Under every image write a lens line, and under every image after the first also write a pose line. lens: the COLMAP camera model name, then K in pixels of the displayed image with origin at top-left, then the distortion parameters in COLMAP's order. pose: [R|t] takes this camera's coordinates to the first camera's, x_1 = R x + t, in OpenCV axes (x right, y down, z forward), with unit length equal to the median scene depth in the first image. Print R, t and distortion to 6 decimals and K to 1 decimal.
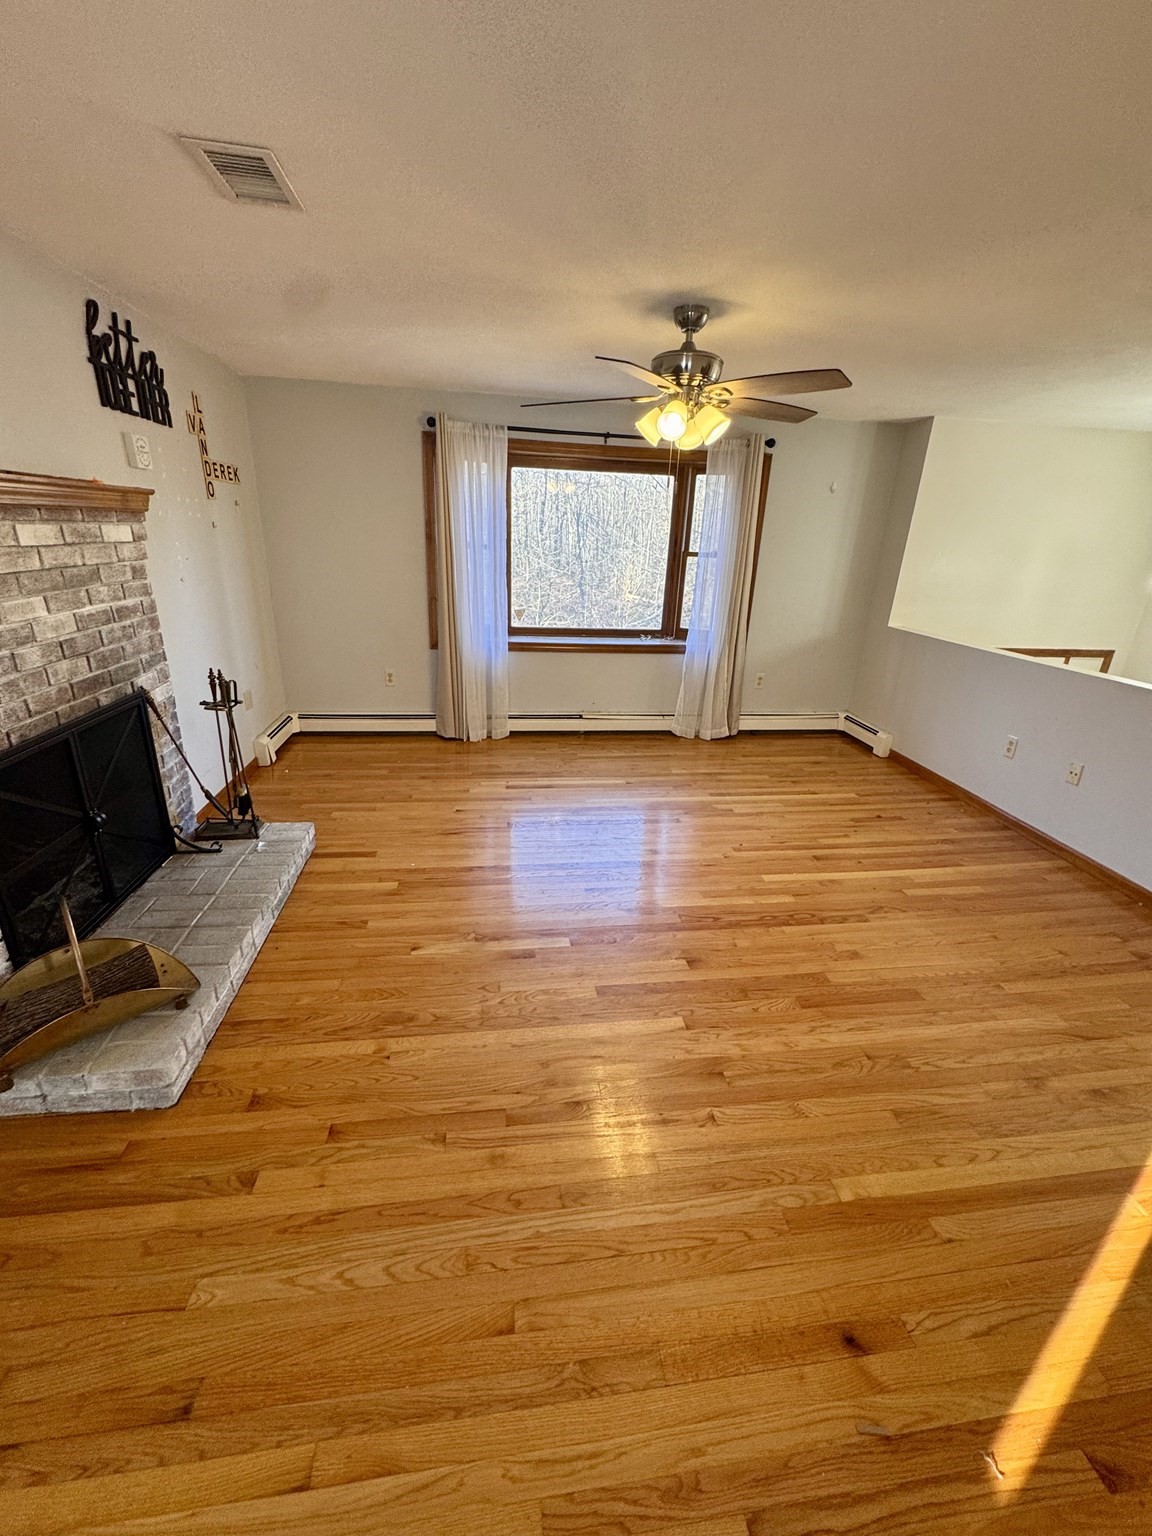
lens RADIAL K [[611.0, 0, 576.0], [0, 611.0, 768.0], [0, 0, 1]] dist [-0.001918, -0.000054]
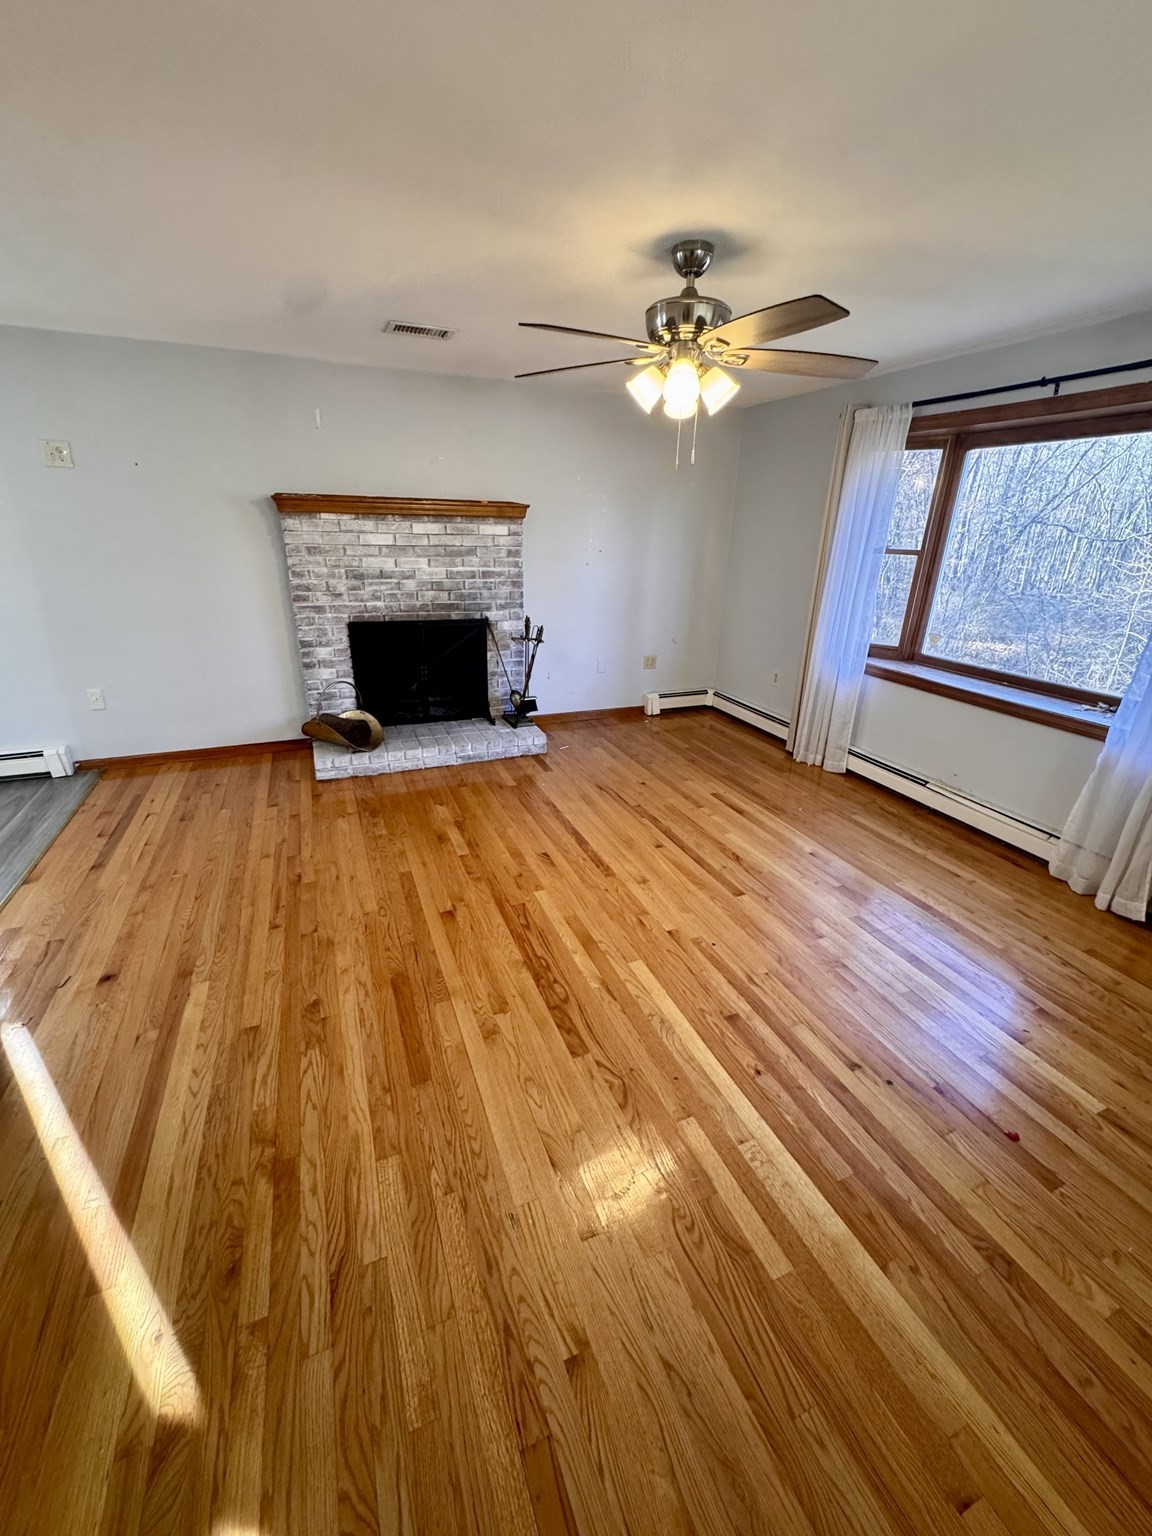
lens RADIAL K [[611.0, 0, 576.0], [0, 611.0, 768.0], [0, 0, 1]] dist [-0.001918, -0.000054]
pose [[0.259181, 0.326955, -0.908805, 0.907894], [-0.361051, 0.905537, 0.222812, -0.185071], [0.895805, 0.270376, 0.352745, 0.598852]]
